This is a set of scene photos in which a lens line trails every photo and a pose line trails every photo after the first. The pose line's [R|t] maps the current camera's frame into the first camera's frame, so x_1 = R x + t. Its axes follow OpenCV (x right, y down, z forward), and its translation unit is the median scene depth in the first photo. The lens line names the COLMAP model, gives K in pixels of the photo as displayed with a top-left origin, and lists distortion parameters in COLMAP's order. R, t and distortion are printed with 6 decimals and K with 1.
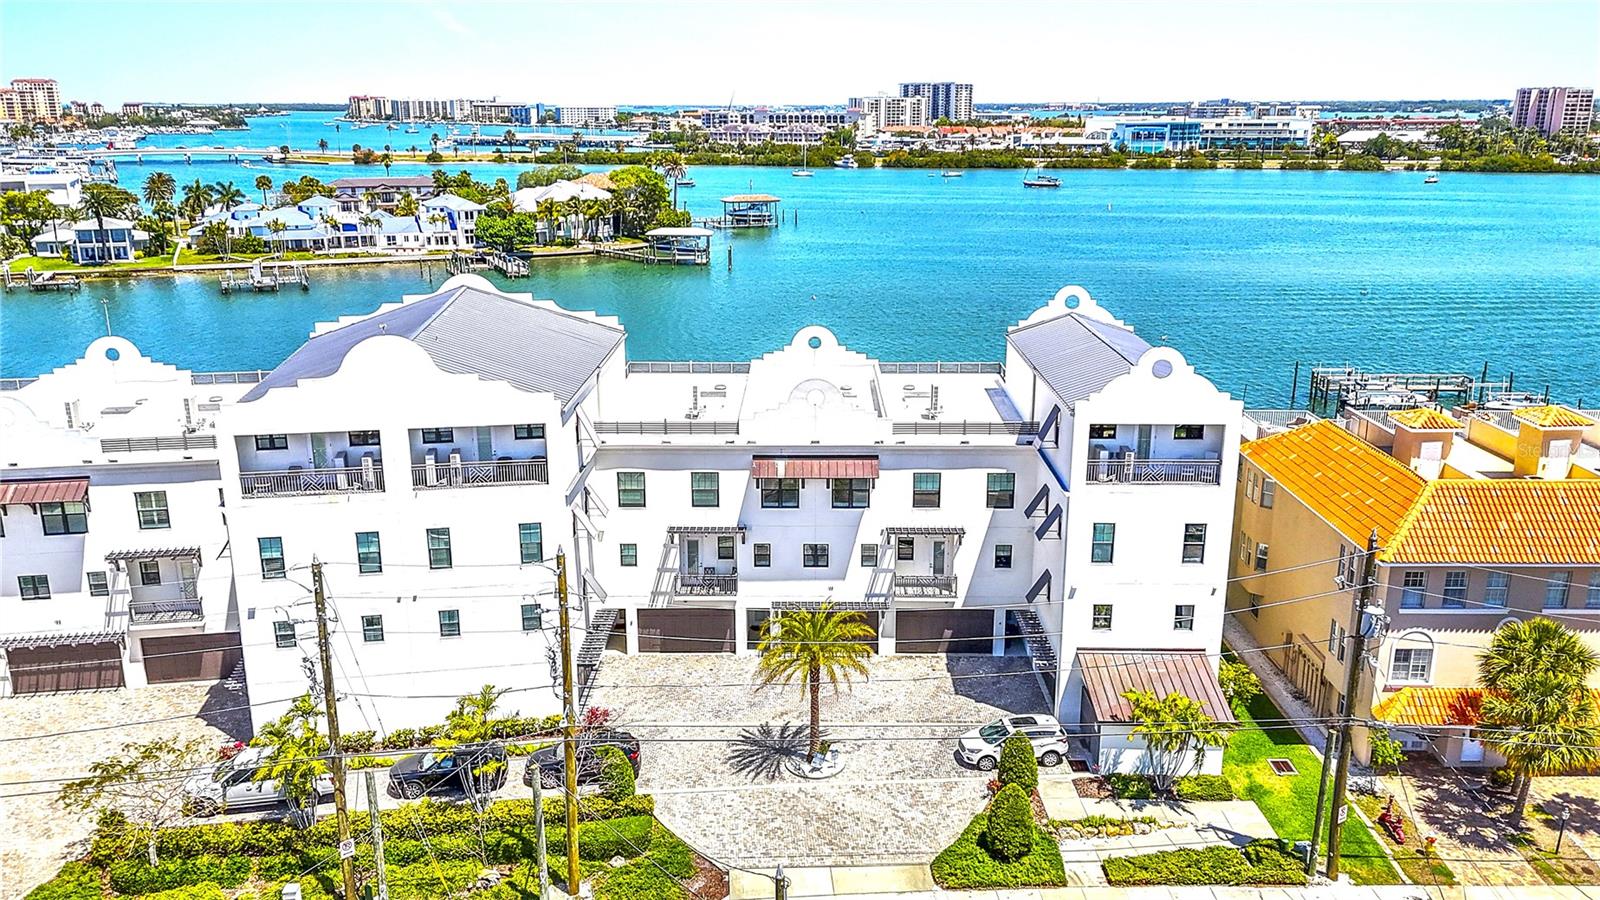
lens RADIAL K [[1231.9, 0, 800.0], [0, 1231.9, 450.0], [0, 0, 1]] dist [0.115219, -0.152296]
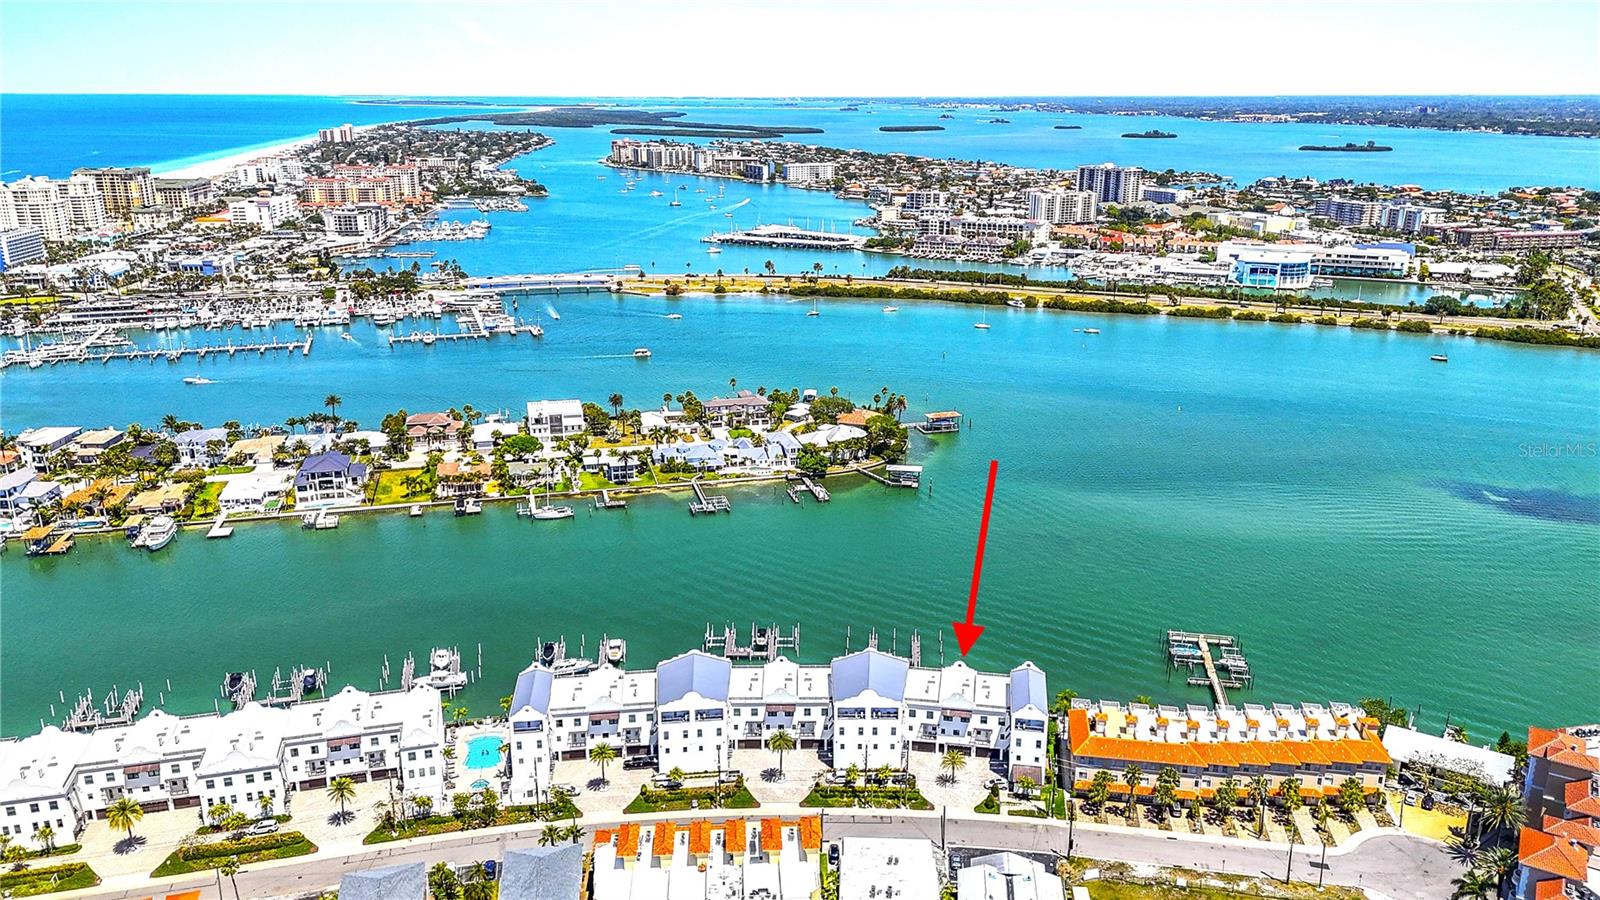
lens RADIAL K [[1231.9, 0, 800.0], [0, 1231.9, 450.0], [0, 0, 1]] dist [0.115219, -0.152296]
pose [[0.988459, 0.050465, -0.142836, 0.040904], [-0.044410, 0.997987, 0.045268, -1.022448], [0.144833, -0.038402, 0.988711, -3.143838]]
